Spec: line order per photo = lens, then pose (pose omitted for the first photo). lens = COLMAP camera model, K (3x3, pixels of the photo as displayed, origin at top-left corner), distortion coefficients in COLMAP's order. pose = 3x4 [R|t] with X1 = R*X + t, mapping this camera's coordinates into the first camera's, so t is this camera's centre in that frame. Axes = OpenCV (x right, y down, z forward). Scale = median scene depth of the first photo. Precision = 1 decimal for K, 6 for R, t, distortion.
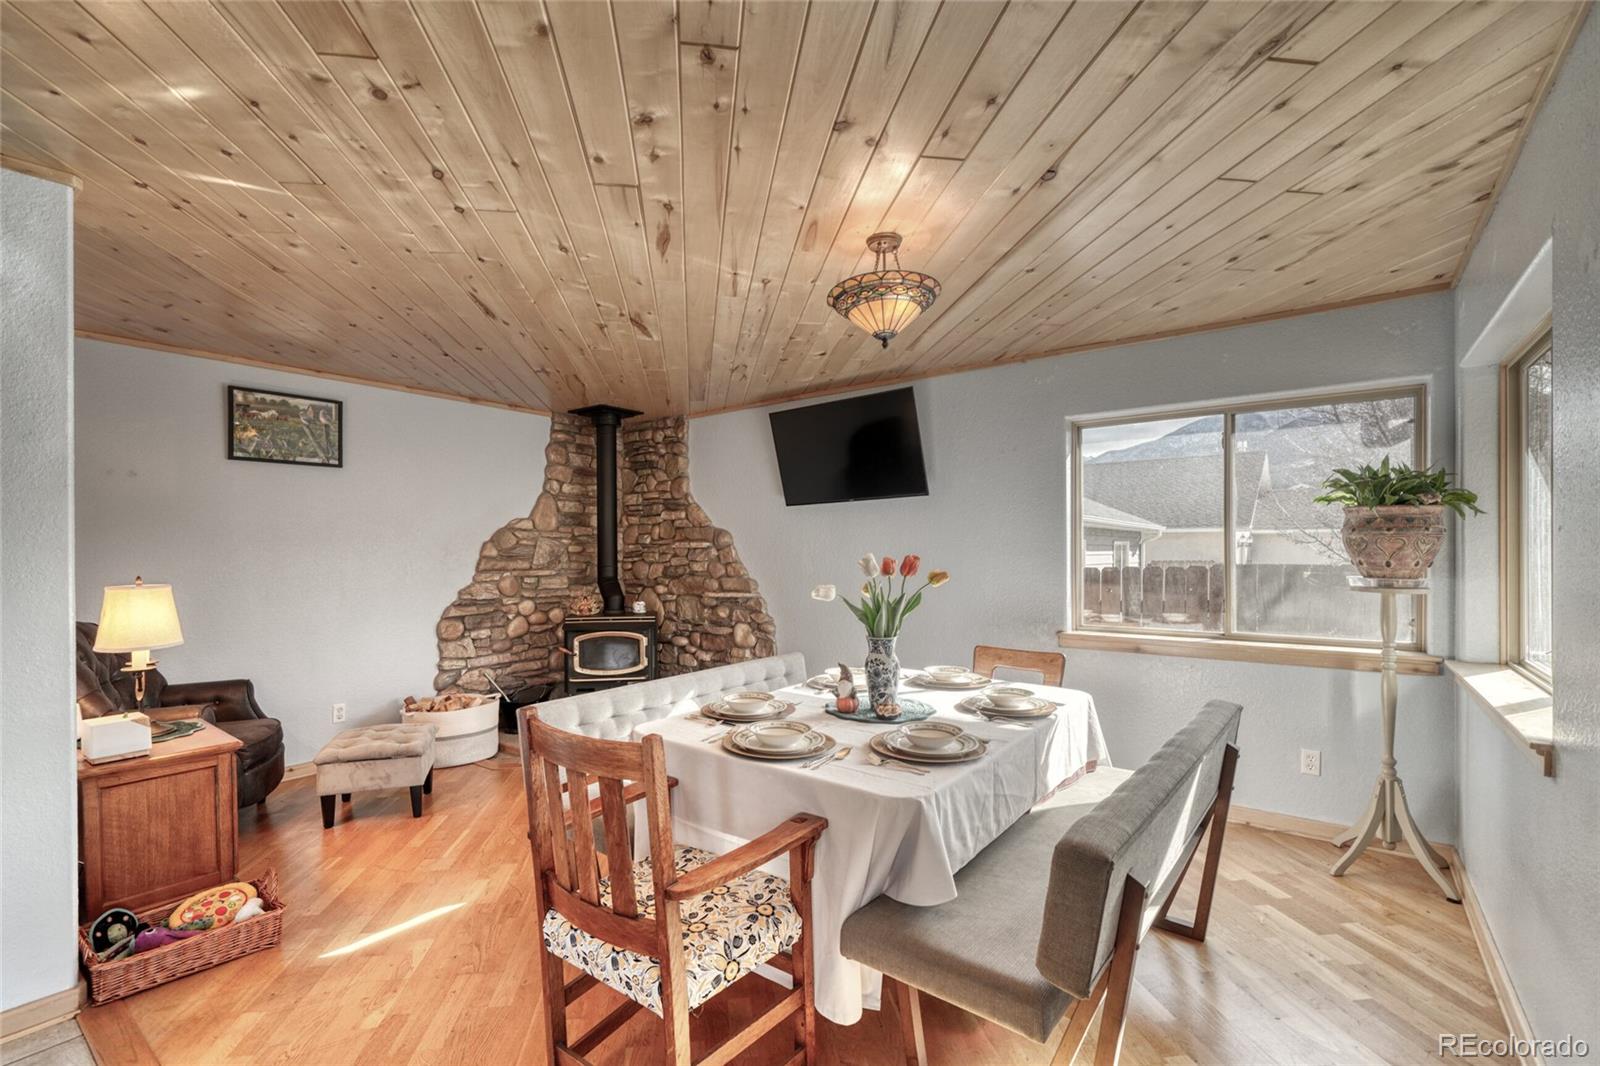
lens RADIAL K [[676.3, 0, 793.3], [0, 676.3, 545.3], [0, 0, 1]] dist [-0.010312, -0.000039]
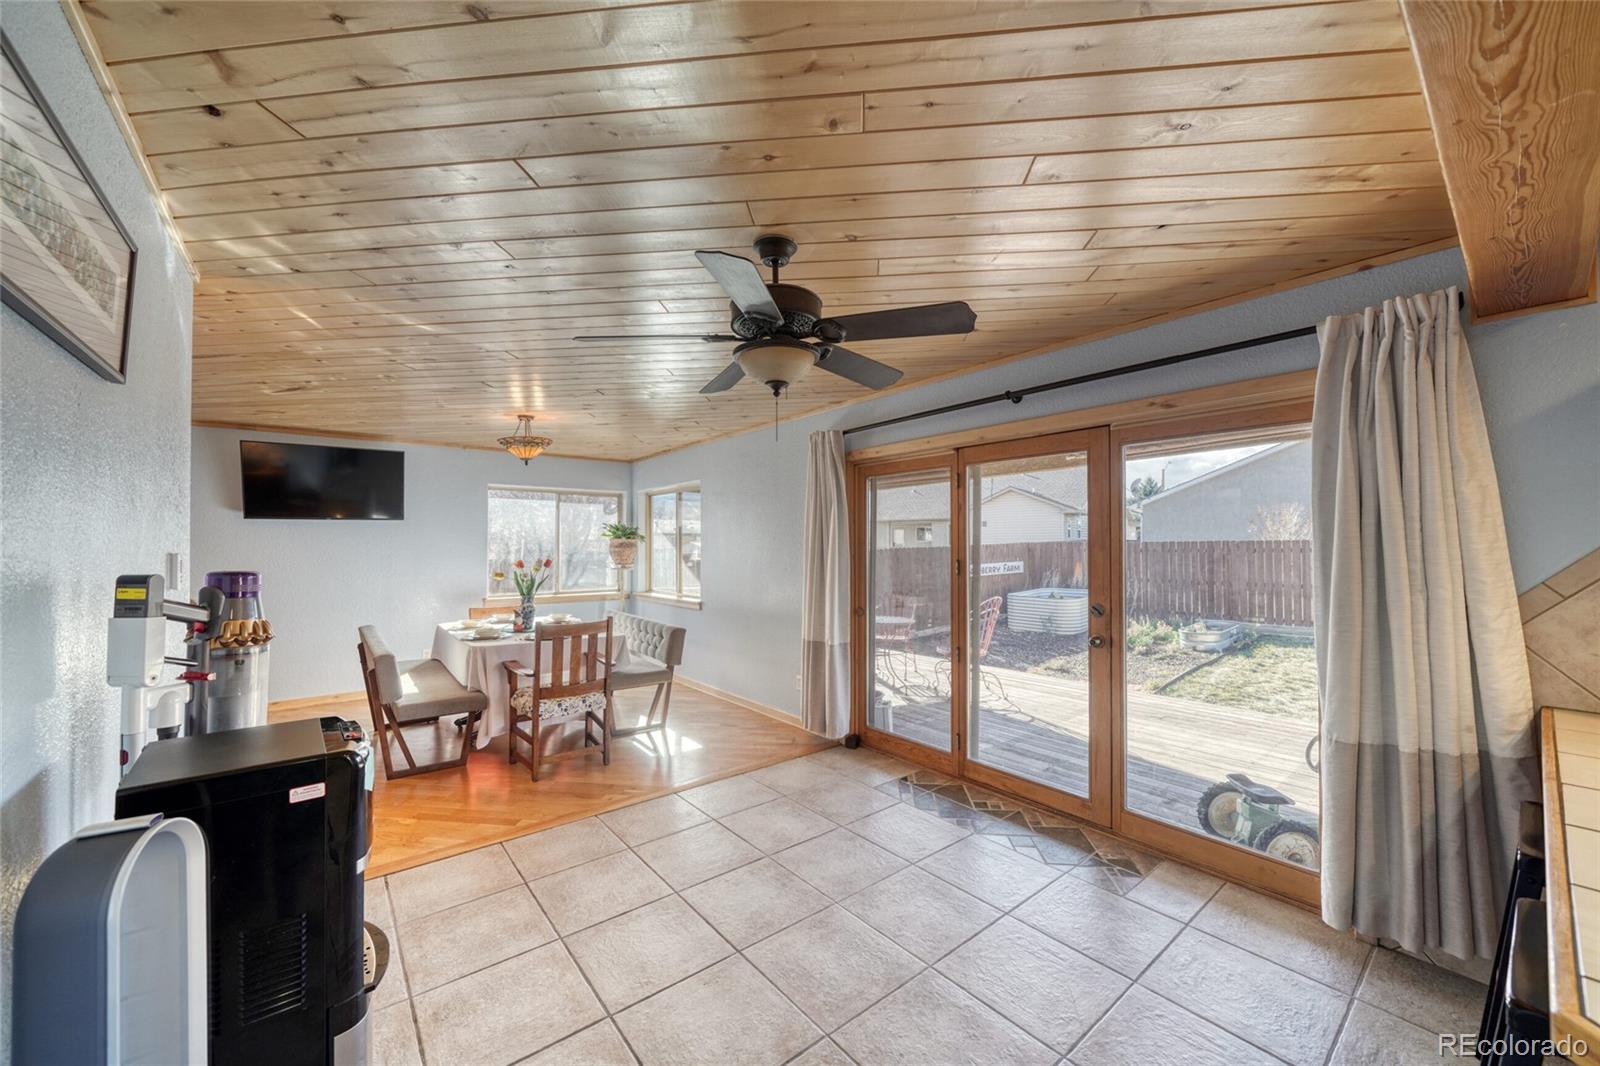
lens RADIAL K [[597.0, 0, 796.5], [0, 597.0, 537.2], [0, 0, 1]] dist [-0.007175, 0.000500]
pose [[0.230257, 0.019534, 0.972934, -1.640559], [0.003899, 0.999772, -0.020995, -0.010561], [-0.973122, 0.008627, 0.230129, -0.332385]]
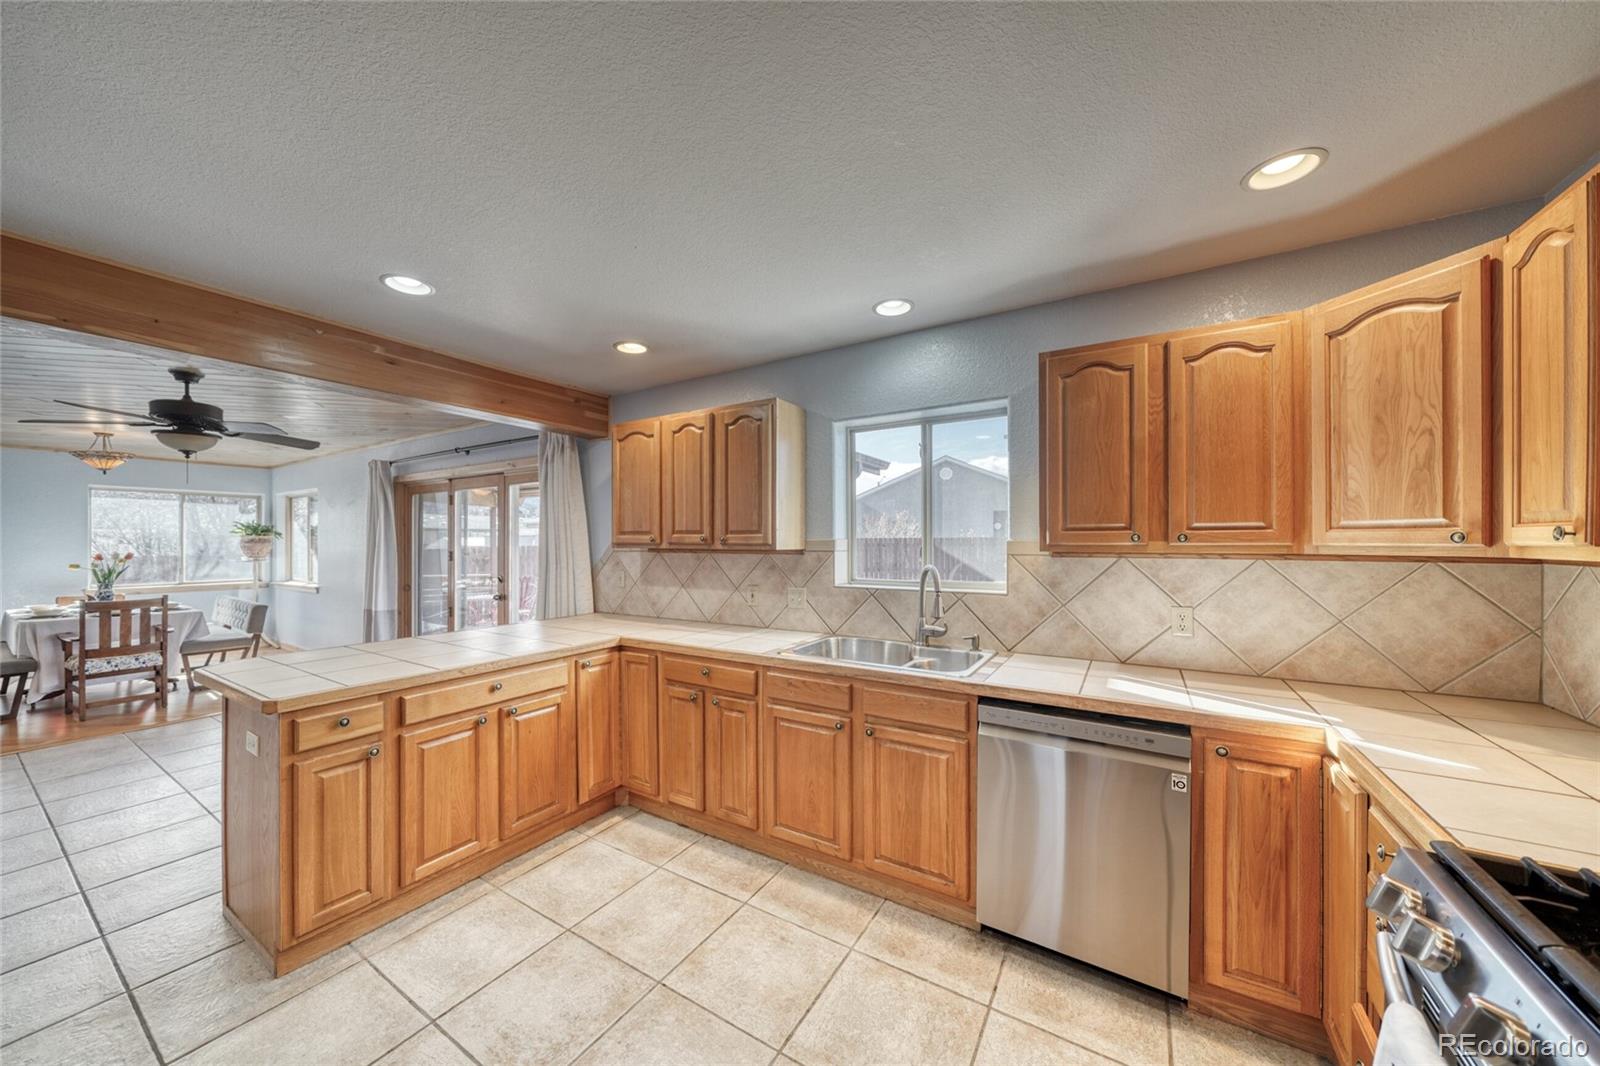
lens RADIAL K [[550.0, 0, 788.4], [0, 550.0, 541.6], [0, 0, 1]] dist [-0.004438, 0.000112]
pose [[-0.101345, 0.005658, 0.994835, -2.388181], [0.004760, 0.999975, -0.005202, -0.002762], [-0.994840, 0.004209, -0.101369, -1.534924]]
